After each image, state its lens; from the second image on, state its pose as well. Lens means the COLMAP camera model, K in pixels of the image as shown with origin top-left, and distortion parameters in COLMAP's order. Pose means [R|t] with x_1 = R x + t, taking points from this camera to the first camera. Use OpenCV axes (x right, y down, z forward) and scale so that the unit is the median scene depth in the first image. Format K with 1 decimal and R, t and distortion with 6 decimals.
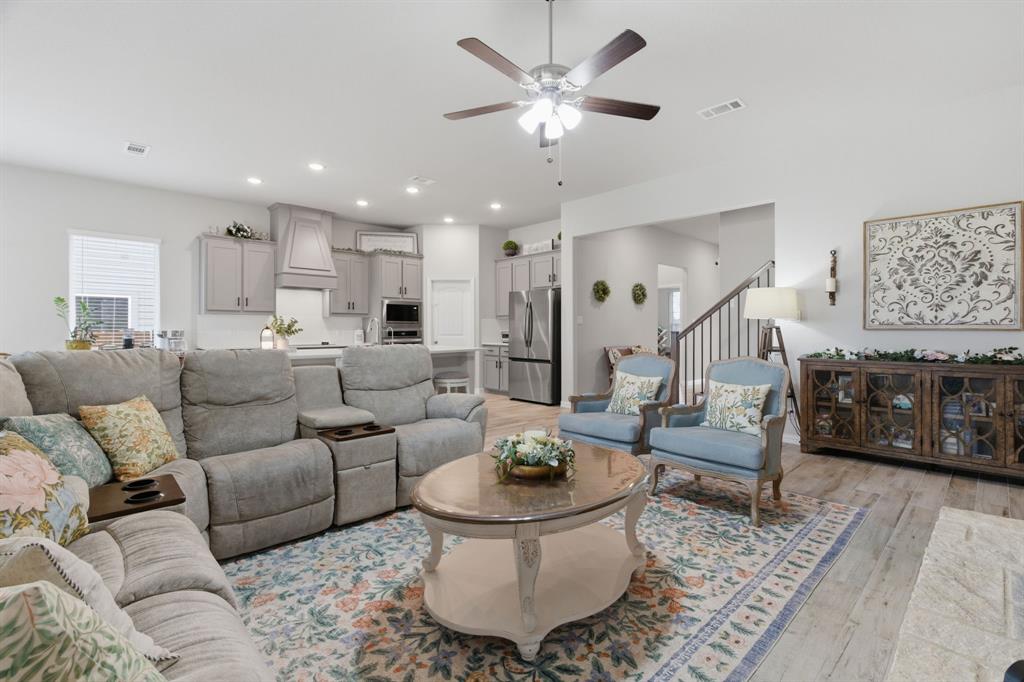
lens RADIAL K [[465.6, 0, 519.1], [0, 465.6, 333.8], [0, 0, 1]] dist [0.002694, -0.000583]
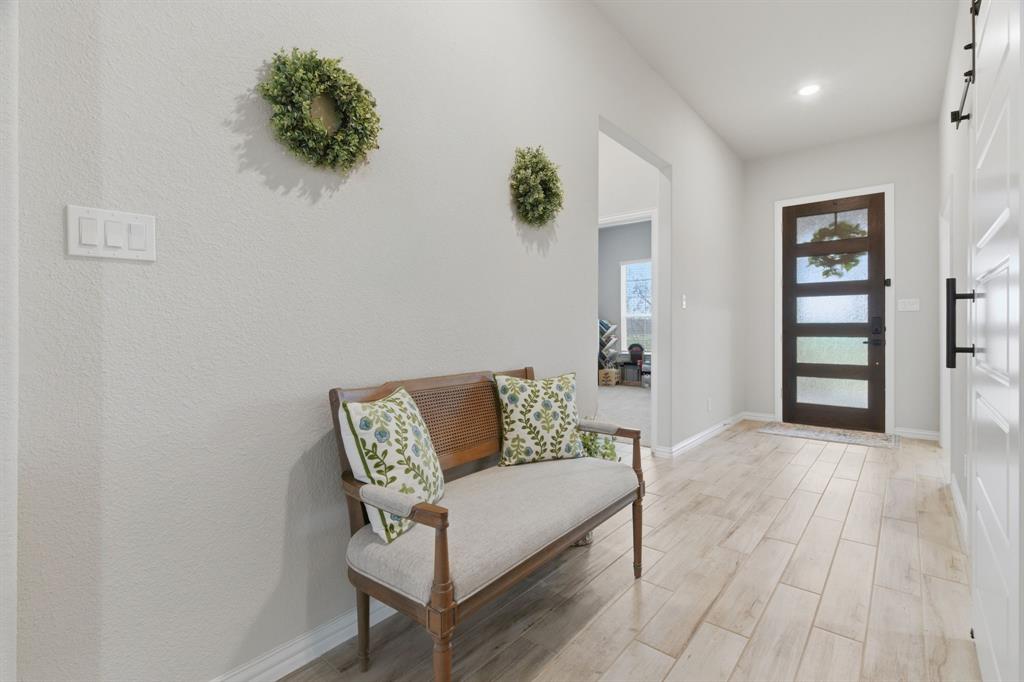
lens RADIAL K [[465.6, 0, 508.6], [0, 465.6, 318.7], [0, 0, 1]] dist [0.002694, -0.000583]
pose [[0.995371, 0.008302, 0.095744, 0.474291], [-0.006259, 0.999747, -0.021624, 0.002486], [-0.095899, 0.020925, 0.995171, 1.575881]]
